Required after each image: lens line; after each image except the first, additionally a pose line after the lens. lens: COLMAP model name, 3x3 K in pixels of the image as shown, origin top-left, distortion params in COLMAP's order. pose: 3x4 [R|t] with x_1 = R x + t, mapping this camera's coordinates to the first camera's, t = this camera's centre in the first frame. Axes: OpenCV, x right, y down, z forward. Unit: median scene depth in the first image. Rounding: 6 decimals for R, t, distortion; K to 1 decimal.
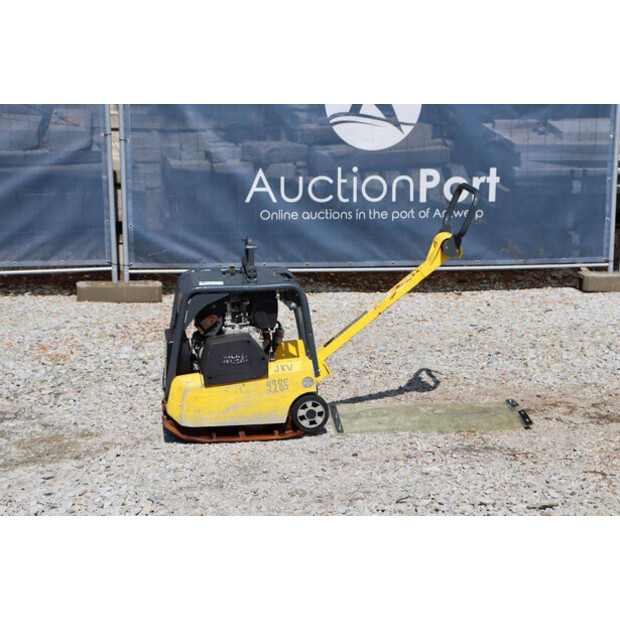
lens RADIAL K [[1478.9, 0, 303.4], [0, 1478.9, 332.3], [0, 0, 1]] dist [0.397687, 0.000000]
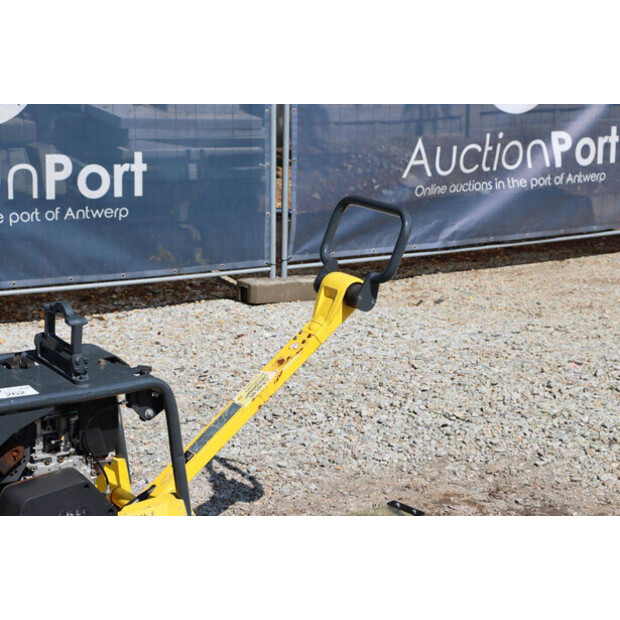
lens RADIAL K [[1478.9, 0, 317.2], [0, 1478.9, 321.7], [0, 0, 1]] dist [0.397687, 0.000000]
pose [[0.895730, -0.076890, 0.437899, -0.205267], [0.066529, 0.997023, 0.038979, -0.073443], [-0.439593, -0.005782, 0.898179, 0.425519]]
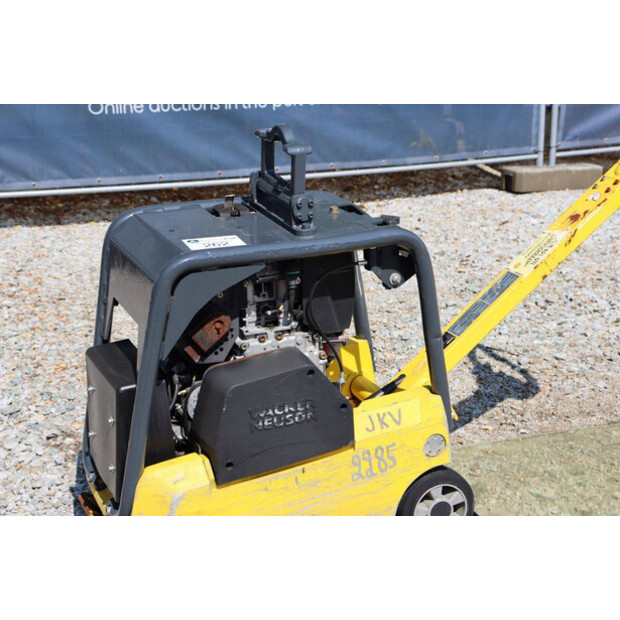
lens RADIAL K [[1217.0, 0, 312.8], [0, 1217.0, 314.8], [0, 0, 1]] dist [0.267729, 0.000000]
pose [[0.964881, -0.084578, 0.248699, -0.121541], [0.065450, 0.994296, 0.084217, -0.039358], [-0.254403, -0.064982, 0.964913, 0.647468]]
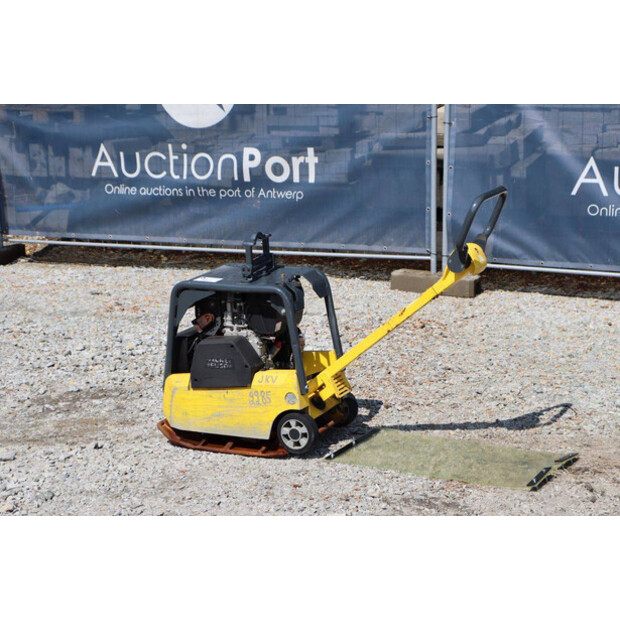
lens RADIAL K [[1478.9, 0, 294.3], [0, 1478.9, 316.6], [0, 0, 1]] dist [0.397687, 0.000000]
pose [[0.836834, 0.099052, -0.538422, 0.480622], [-0.095490, 0.994829, 0.034603, -0.046504], [0.539065, 0.022457, 0.841965, 0.241587]]
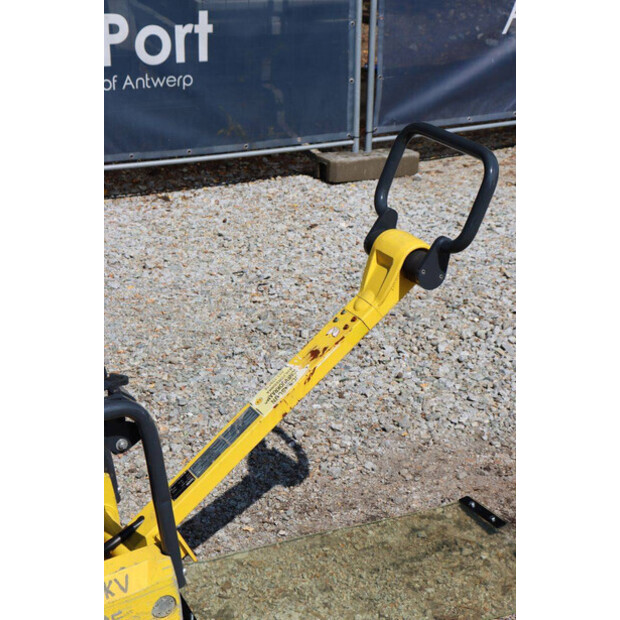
lens RADIAL K [[1328.2, 0, 311.8], [0, 1328.2, 322.2], [0, 0, 1]] dist [0.371825, 0.000000]
pose [[0.931669, -0.113947, 0.344978, -0.086069], [0.055428, 0.983007, 0.174997, -0.118451], [-0.359056, -0.143918, 0.922153, 0.616029]]
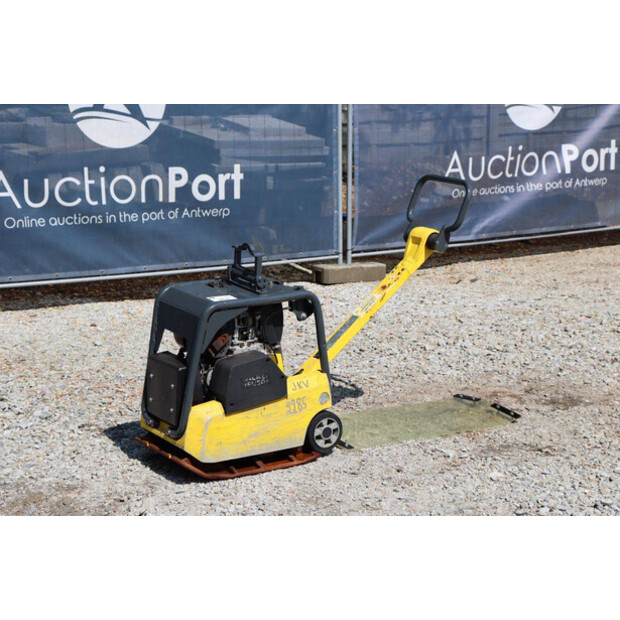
lens RADIAL K [[1478.9, 0, 320.1], [0, 1478.9, 287.5], [0, 0, 1]] dist [0.397687, 0.000000]
pose [[0.896838, -0.072185, 0.436431, -0.392728], [0.084375, 0.996397, -0.008582, -0.026596], [-0.434239, 0.044521, 0.899697, 0.169800]]
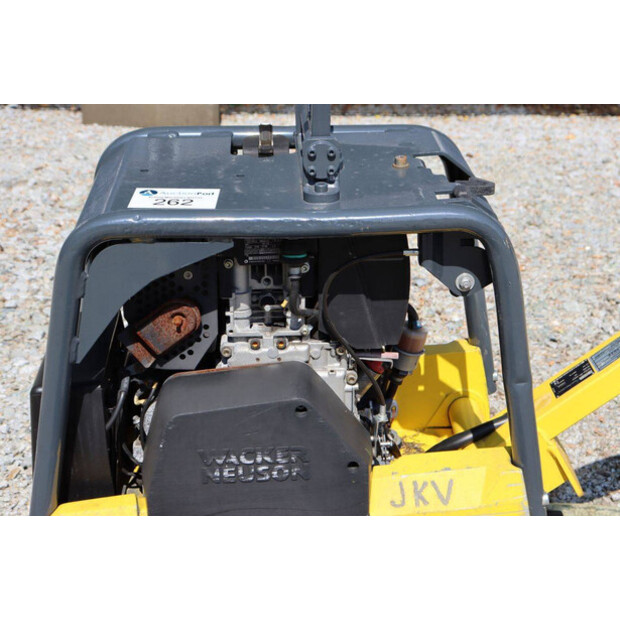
lens RADIAL K [[1217.0, 0, 314.4], [0, 1217.0, 310.3], [0, 0, 1]] dist [0.267729, 0.000000]
pose [[0.995632, 0.038045, -0.085257, -0.015180], [-0.023259, 0.985489, 0.168139, -0.050943], [0.090417, -0.165421, 0.982070, 0.760112]]
